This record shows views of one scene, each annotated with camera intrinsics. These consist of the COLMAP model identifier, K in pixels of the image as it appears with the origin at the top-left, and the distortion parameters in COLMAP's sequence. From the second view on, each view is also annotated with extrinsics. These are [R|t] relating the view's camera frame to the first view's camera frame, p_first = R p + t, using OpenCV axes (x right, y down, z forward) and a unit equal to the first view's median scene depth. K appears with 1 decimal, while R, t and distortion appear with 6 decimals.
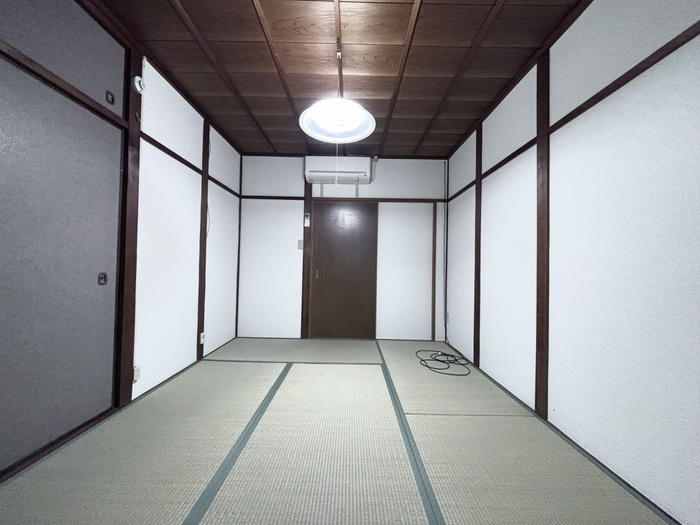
lens RADIAL K [[281.9, 0, 347.8], [0, 281.9, 260.3], [0, 0, 1]] dist [0.002657, -0.000266]
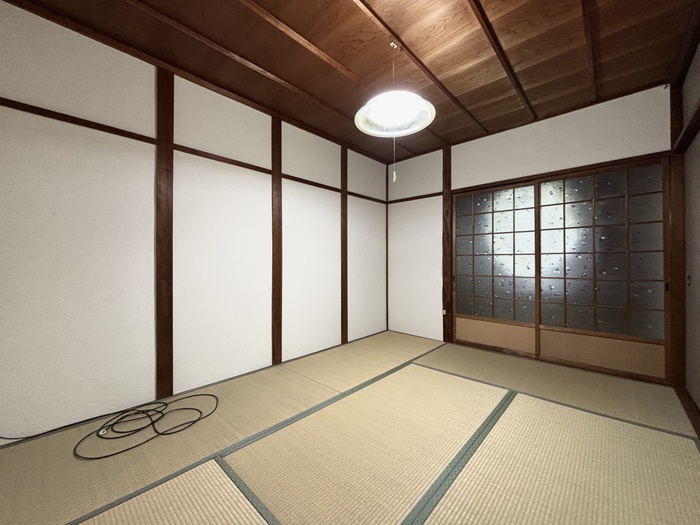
lens RADIAL K [[279.0, 0, 350.0], [0, 279.0, 262.5], [0, 0, 1]] dist [0.002942, 0.000230]
pose [[-0.735785, -0.014253, 0.677065, -0.376012], [-0.029940, 0.999486, -0.011497, 0.014764], [-0.676553, -0.028730, -0.735833, 1.176533]]
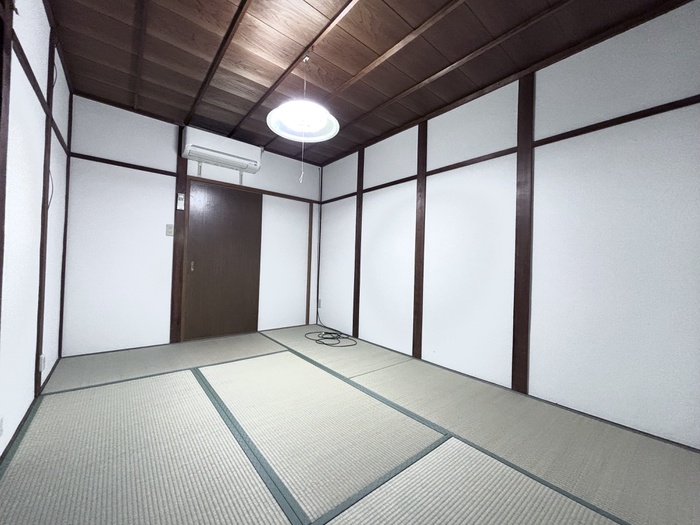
lens RADIAL K [[281.9, 0, 347.8], [0, 281.9, 260.3], [0, 0, 1]] dist [0.002657, -0.000266]
pose [[0.769407, 0.012936, 0.638628, -0.382692], [-0.030574, 0.999395, 0.016591, 0.002866], [-0.638027, -0.032291, 0.769337, 0.041922]]
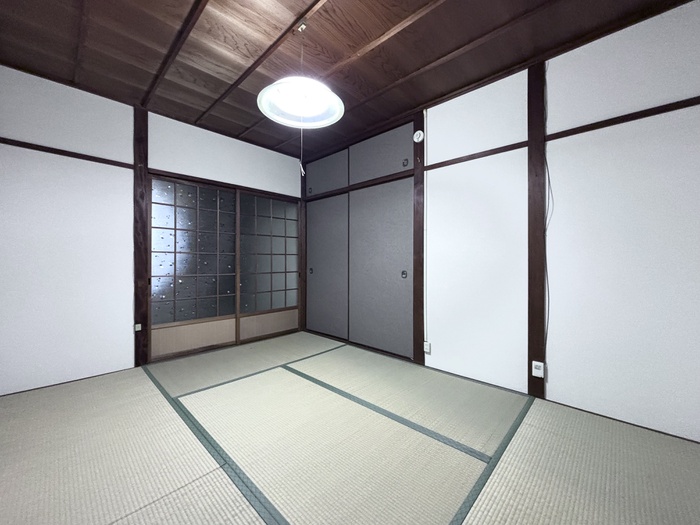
lens RADIAL K [[281.9, 0, 347.8], [0, 281.9, 260.3], [0, 0, 1]] dist [0.002657, -0.000266]
pose [[-0.685843, -0.020506, -0.727461, 0.332726], [0.006235, 0.999401, -0.034050, 0.021615], [0.727723, -0.027888, -0.685304, 1.130068]]
